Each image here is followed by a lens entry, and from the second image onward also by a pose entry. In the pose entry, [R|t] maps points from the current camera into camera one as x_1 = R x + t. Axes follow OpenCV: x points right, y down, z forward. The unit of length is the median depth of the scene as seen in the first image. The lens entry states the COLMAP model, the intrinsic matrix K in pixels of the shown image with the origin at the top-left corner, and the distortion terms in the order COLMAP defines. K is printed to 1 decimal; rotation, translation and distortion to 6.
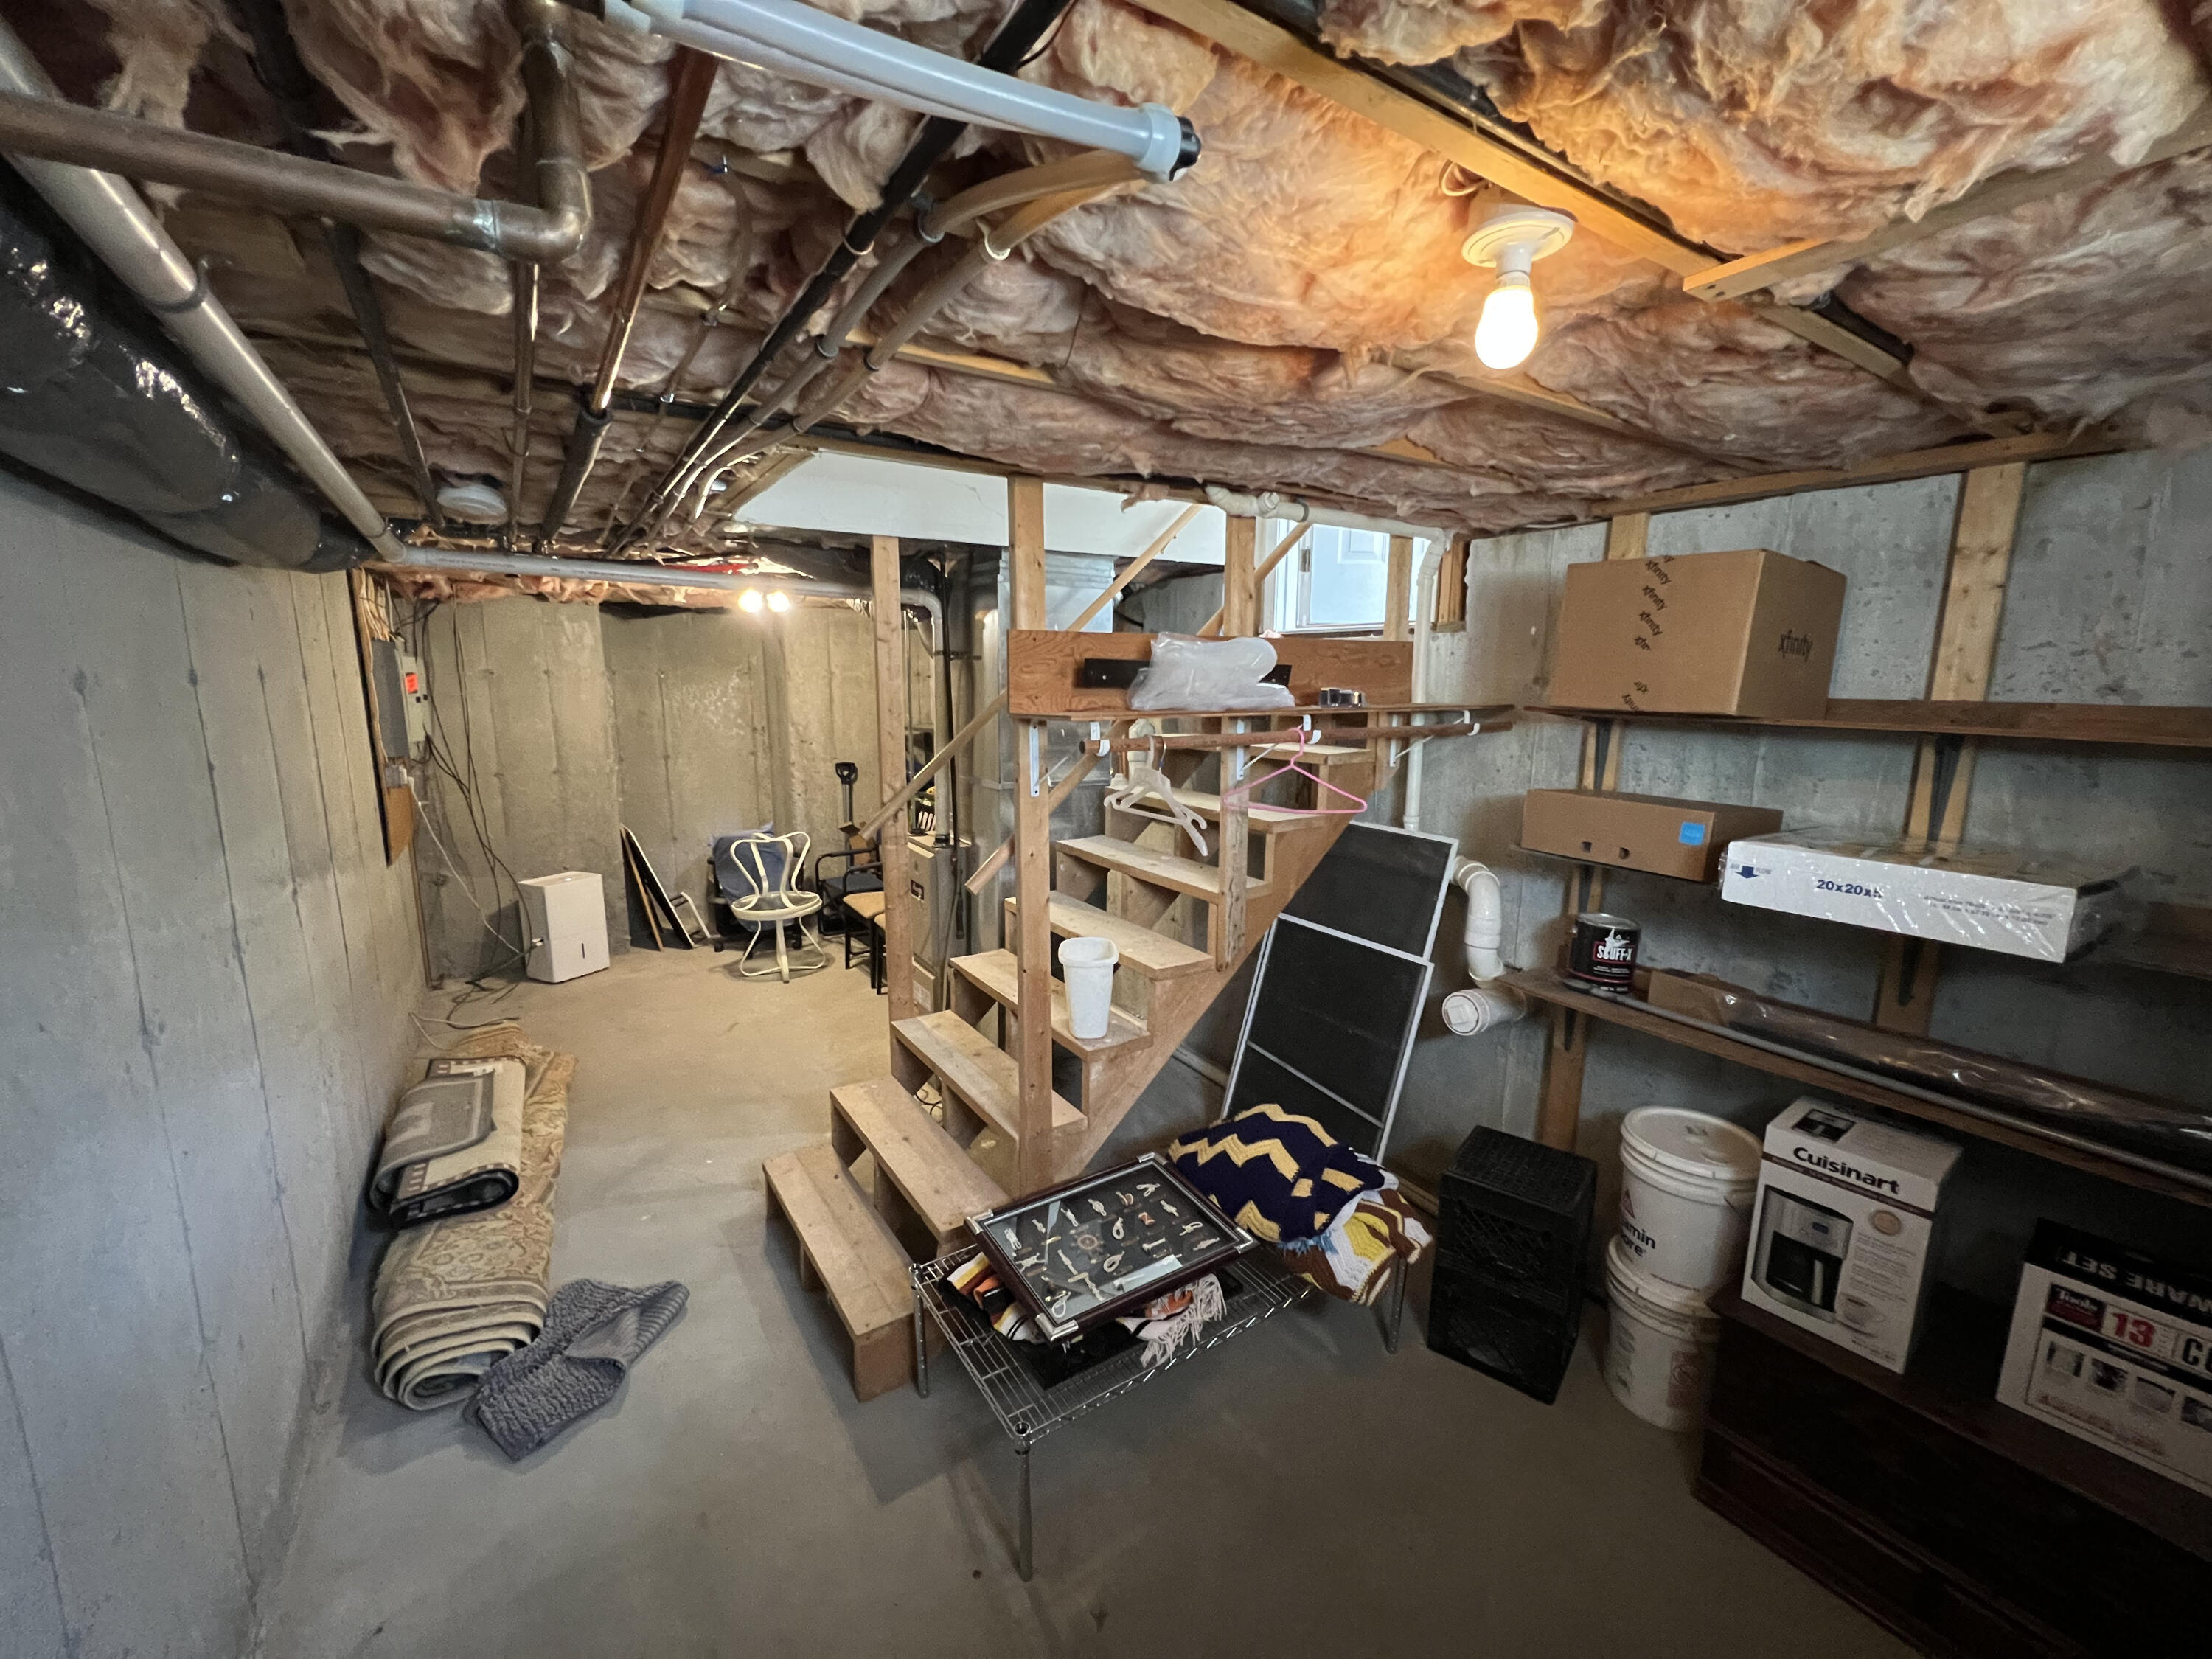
lens RADIAL K [[883.6, 0, 1106.2], [0, 883.6, 830.8], [0, 0, 1]] dist [0.001202, 0.000241]
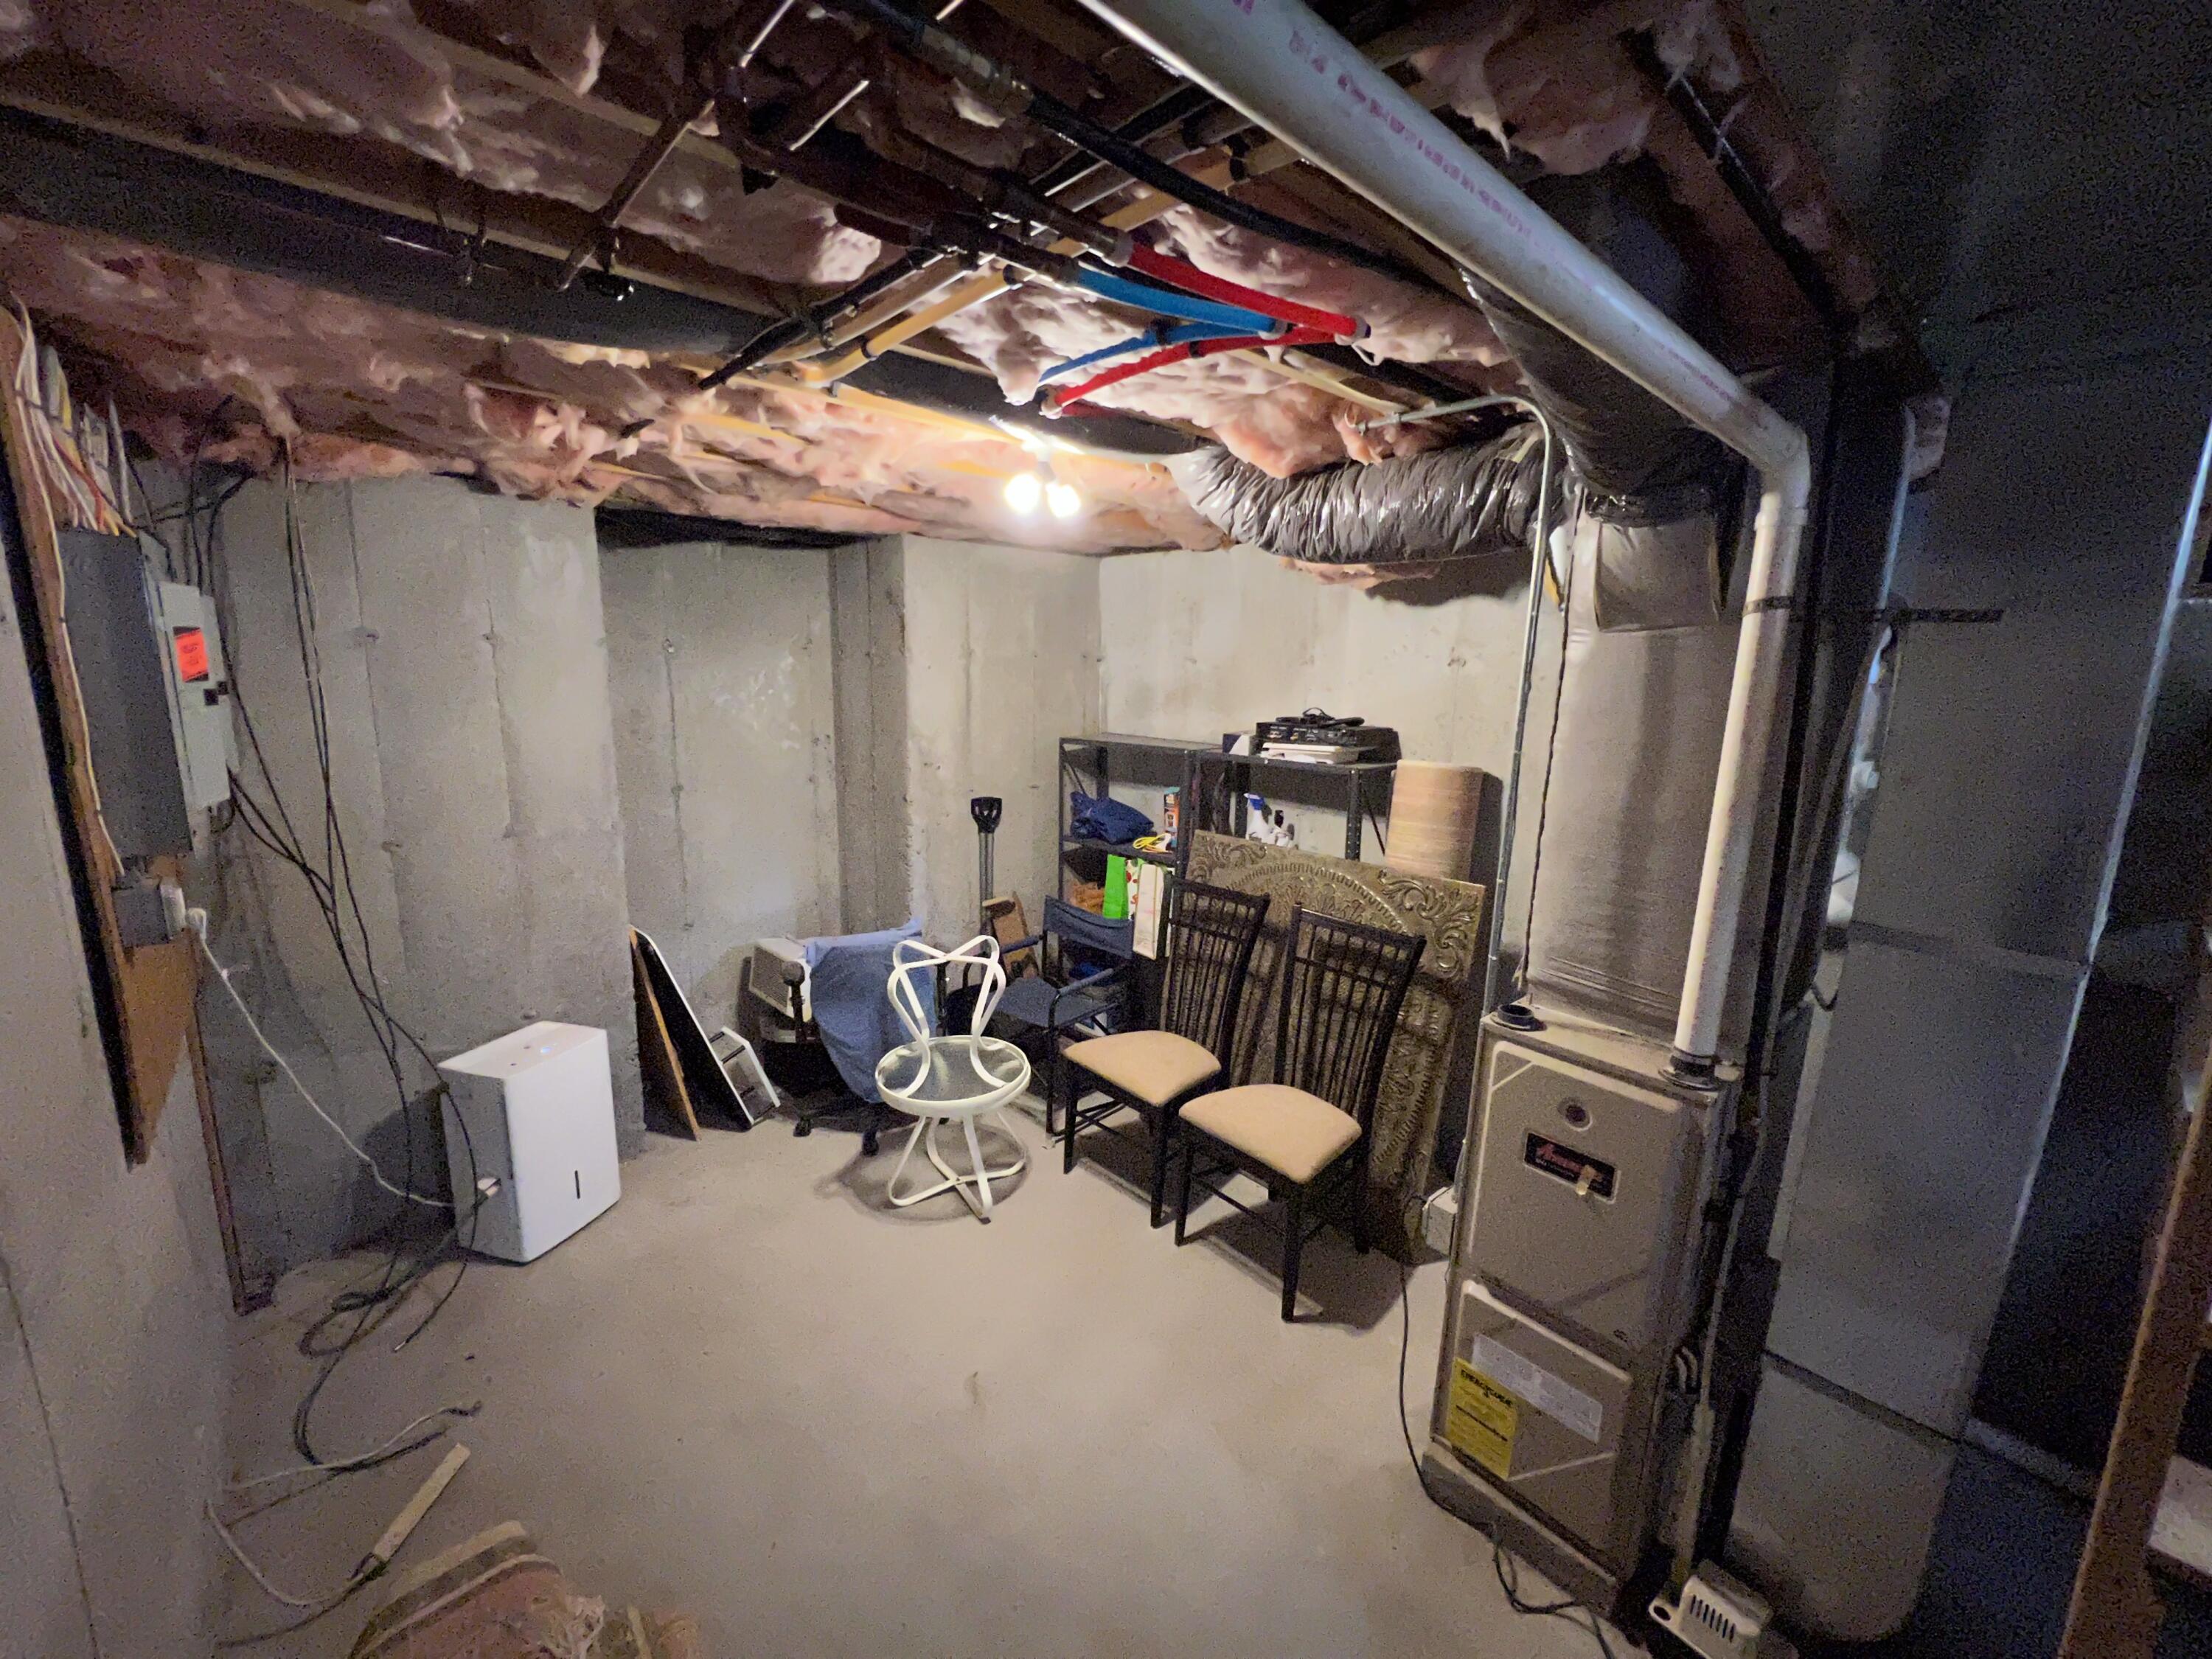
lens RADIAL K [[883.6, 0, 1106.2], [0, 883.6, 830.8], [0, 0, 1]] dist [0.001202, 0.000241]
pose [[0.988648, -0.010664, 0.149868, -0.374749], [0.008164, 0.999817, 0.017289, -0.078070], [-0.150025, -0.015869, 0.988555, 0.464721]]
